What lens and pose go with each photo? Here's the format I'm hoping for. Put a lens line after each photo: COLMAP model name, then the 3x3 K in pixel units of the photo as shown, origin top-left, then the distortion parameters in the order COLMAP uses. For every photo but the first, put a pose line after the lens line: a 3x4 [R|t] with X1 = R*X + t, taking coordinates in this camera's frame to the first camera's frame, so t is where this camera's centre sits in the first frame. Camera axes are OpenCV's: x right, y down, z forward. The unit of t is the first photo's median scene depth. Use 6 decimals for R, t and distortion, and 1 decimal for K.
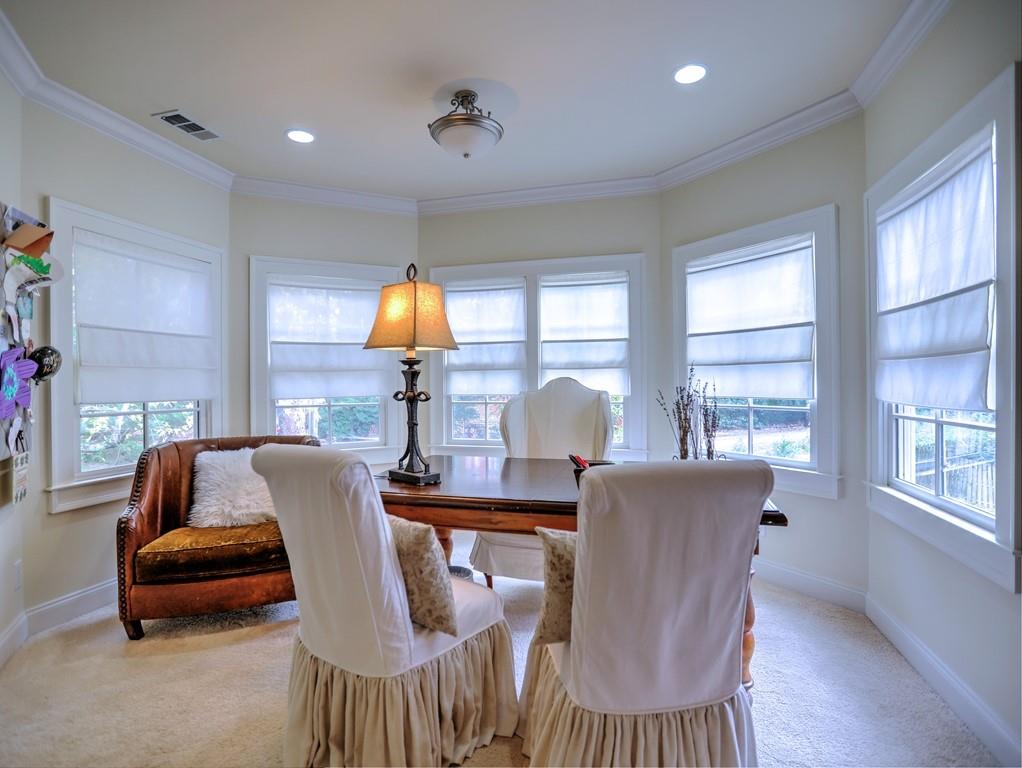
lens RADIAL K [[528.0, 0, 507.8], [0, 528.0, 387.8], [0, 0, 1]] dist [-0.055936, 0.024000]
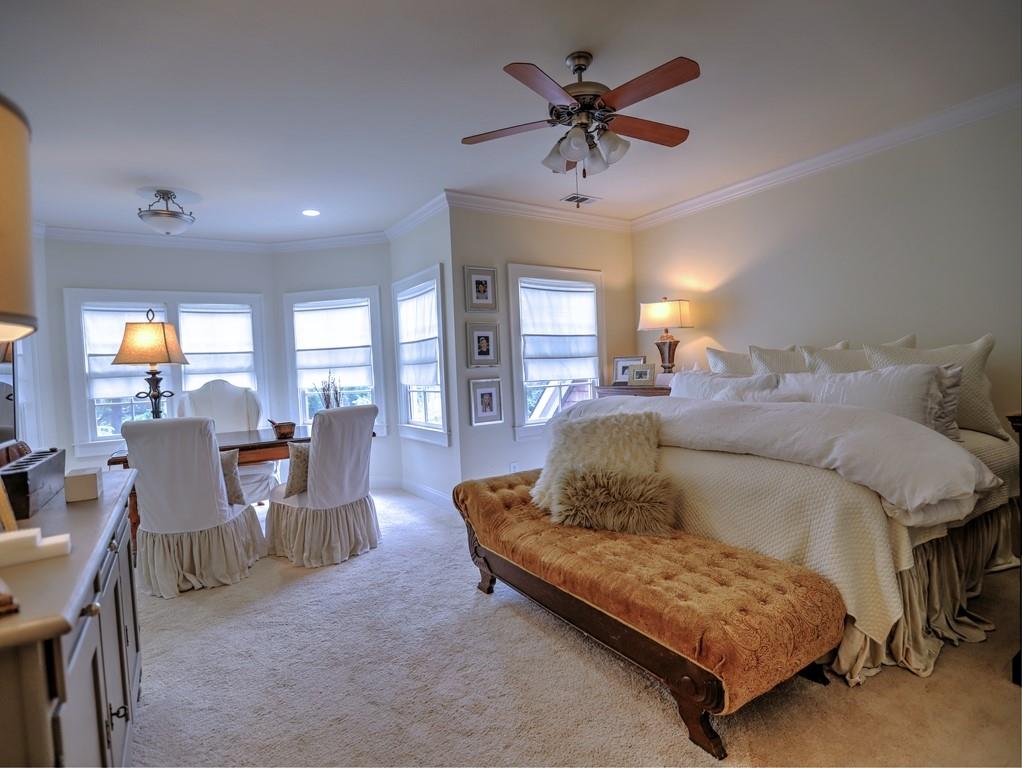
lens RADIAL K [[528.0, 0, 507.8], [0, 528.0, 387.8], [0, 0, 1]] dist [-0.055936, 0.024000]
pose [[0.664156, -0.049176, 0.745975, -0.604443], [0.048230, 0.998574, 0.022888, 0.010729], [-0.746037, 0.020777, 0.665581, -0.759881]]
